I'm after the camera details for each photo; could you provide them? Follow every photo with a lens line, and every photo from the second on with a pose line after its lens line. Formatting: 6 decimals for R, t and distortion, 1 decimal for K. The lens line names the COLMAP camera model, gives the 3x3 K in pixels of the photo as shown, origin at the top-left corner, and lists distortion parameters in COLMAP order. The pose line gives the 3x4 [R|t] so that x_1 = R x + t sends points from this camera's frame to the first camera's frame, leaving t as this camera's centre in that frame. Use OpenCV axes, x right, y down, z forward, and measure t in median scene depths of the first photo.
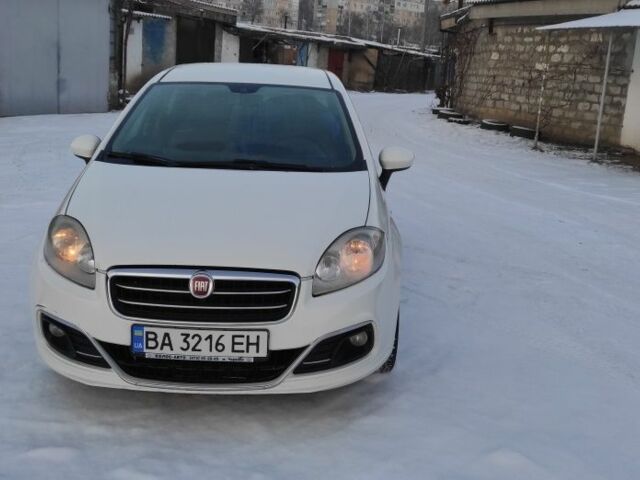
lens RADIAL K [[780.5, 0, 320.0], [0, 780.5, 240.0], [0, 0, 1]] dist [0.065198, -0.013349]
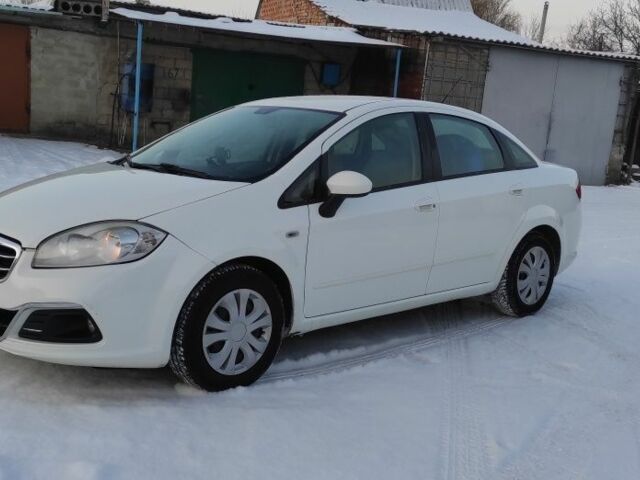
lens RADIAL K [[780.5, 0, 320.0], [0, 780.5, 240.0], [0, 0, 1]] dist [0.065198, -0.013349]
pose [[0.688734, 0.108681, -0.716822, 0.179321], [-0.187887, 0.981679, -0.031688, -0.001064], [0.700246, 0.156506, 0.696536, 0.086458]]
